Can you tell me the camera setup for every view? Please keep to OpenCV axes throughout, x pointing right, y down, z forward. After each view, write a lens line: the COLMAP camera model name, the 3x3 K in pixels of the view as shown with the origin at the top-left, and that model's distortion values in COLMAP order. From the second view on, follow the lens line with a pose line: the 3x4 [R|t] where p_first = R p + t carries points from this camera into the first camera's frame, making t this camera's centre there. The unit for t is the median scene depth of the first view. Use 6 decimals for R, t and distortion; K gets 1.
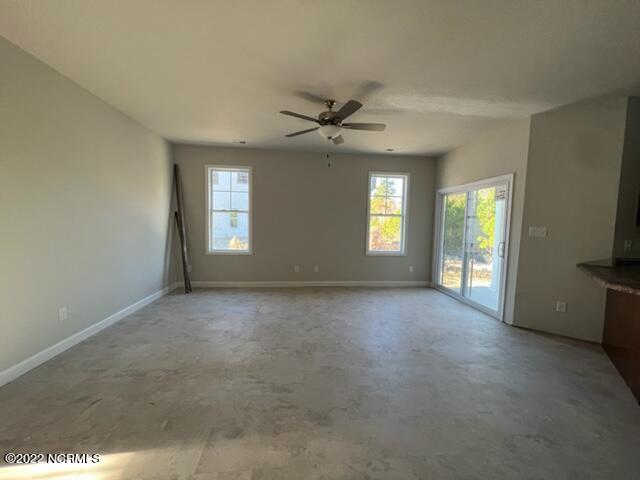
lens RADIAL K [[256.0, 0, 319.7], [0, 256.0, 239.6], [0, 0, 1]] dist [-0.001307, 0.000323]
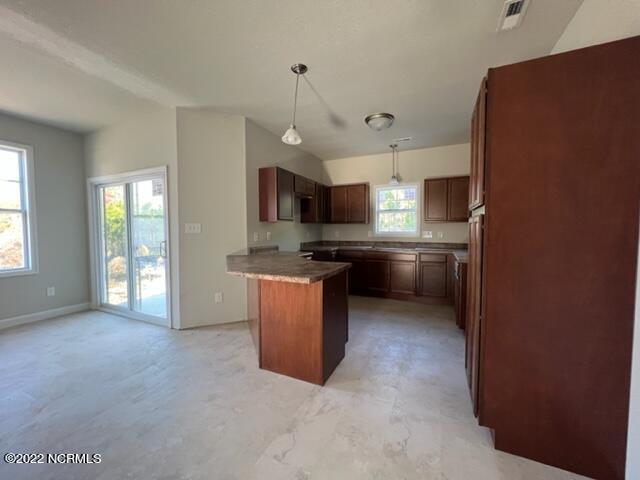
lens RADIAL K [[256.0, 0, 320.2], [0, 256.0, 240.0], [0, 0, 1]] dist [-0.001307, 0.000323]
pose [[0.503732, -0.060412, 0.861745, 0.180471], [0.074837, 0.996853, 0.026138, 0.019841], [-0.860612, 0.051324, 0.506668, 0.056817]]
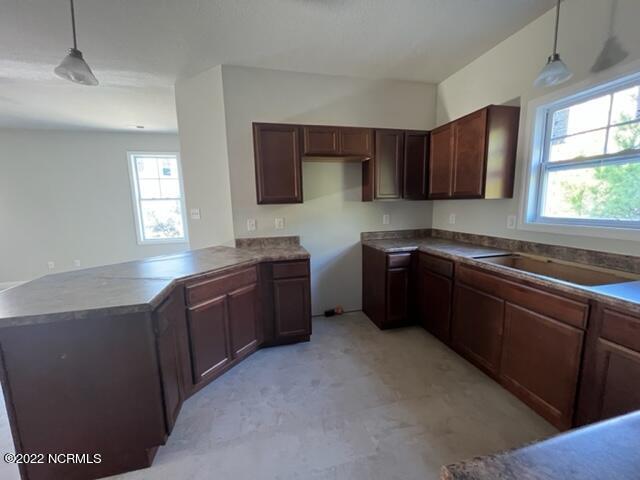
lens RADIAL K [[256.0, 0, 320.0], [0, 256.0, 240.9], [0, 0, 1]] dist [-0.001307, 0.000323]
pose [[0.988618, -0.065096, 0.135634, 0.874108], [0.054853, 0.995448, 0.077932, 0.015184], [-0.140090, -0.069605, 0.987689, -0.000630]]
